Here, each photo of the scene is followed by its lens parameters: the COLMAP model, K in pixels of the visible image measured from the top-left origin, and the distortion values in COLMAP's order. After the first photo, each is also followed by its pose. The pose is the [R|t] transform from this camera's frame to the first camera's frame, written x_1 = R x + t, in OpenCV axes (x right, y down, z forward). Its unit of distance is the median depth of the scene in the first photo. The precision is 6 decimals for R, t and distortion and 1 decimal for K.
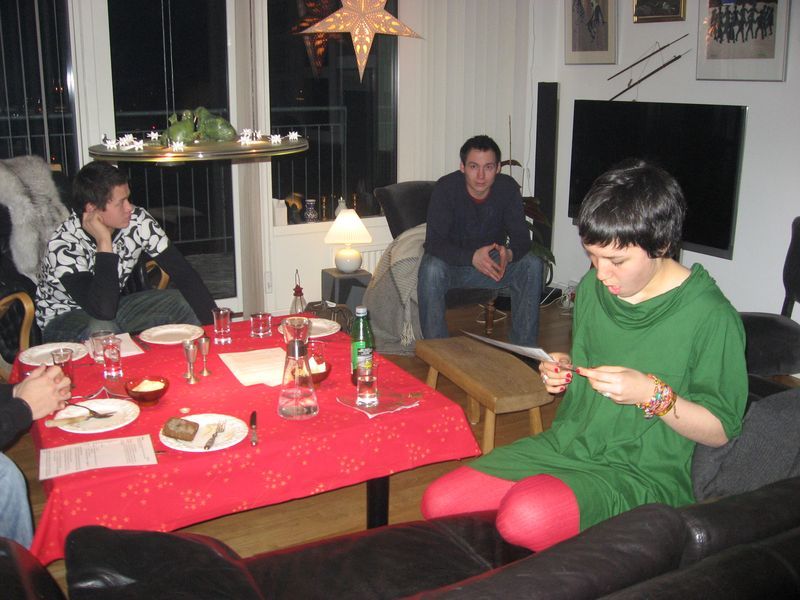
lens RADIAL K [[865.9, 0, 401.8], [0, 865.9, 296.8], [0, 0, 1]] dist [-0.127932, 0.000000]
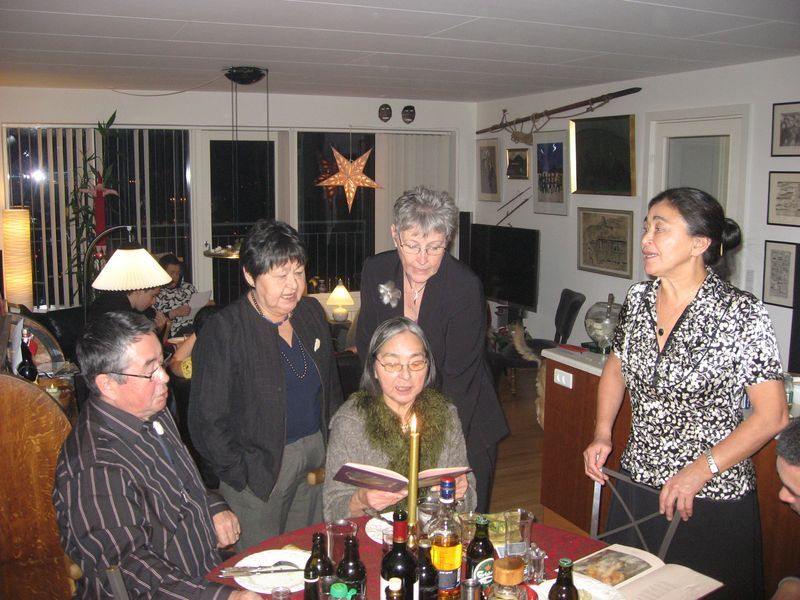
lens RADIAL K [[865.9, 0, 398.7], [0, 865.9, 298.9], [0, 0, 1]] dist [-0.127932, 0.000000]
pose [[0.994928, 0.015756, -0.099347, 0.233828], [-0.026106, 0.994260, -0.103759, 0.106421], [0.097142, 0.105826, 0.989628, -0.732356]]
